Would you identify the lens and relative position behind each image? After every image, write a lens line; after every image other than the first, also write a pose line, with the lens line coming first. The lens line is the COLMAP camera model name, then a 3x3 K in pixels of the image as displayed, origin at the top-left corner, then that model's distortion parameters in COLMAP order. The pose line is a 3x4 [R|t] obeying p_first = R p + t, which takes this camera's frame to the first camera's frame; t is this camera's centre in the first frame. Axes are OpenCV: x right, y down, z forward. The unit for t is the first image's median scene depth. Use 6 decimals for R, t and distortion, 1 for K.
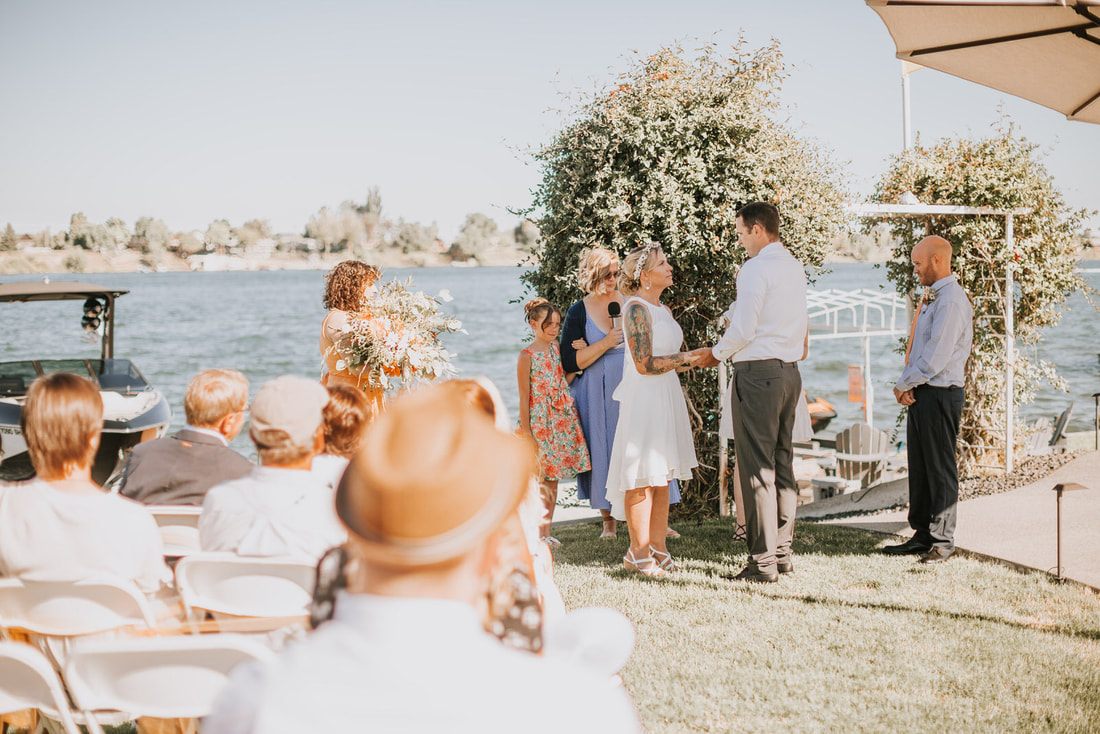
lens RADIAL K [[1657.0, 0, 550.0], [0, 1657.0, 367.0], [0, 0, 1]] dist [-0.114300, 0.049986]
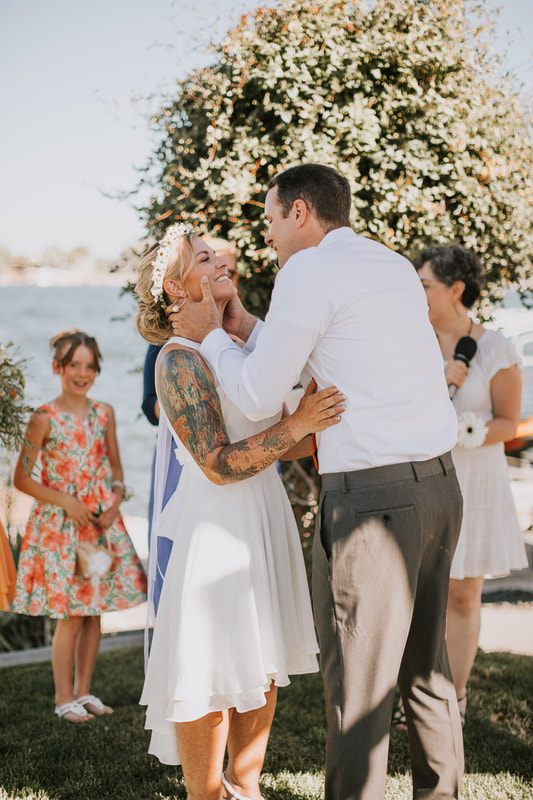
lens RADIAL K [[1257.6, 0, 266.5], [0, 1257.6, 400.0], [0, 0, 1]] dist [-0.114244, 0.022421]
pose [[0.999026, 0.024191, -0.036892, 0.071796], [-0.023022, 0.999230, 0.031787, -0.027282], [0.037633, -0.030906, 0.998814, 0.508385]]
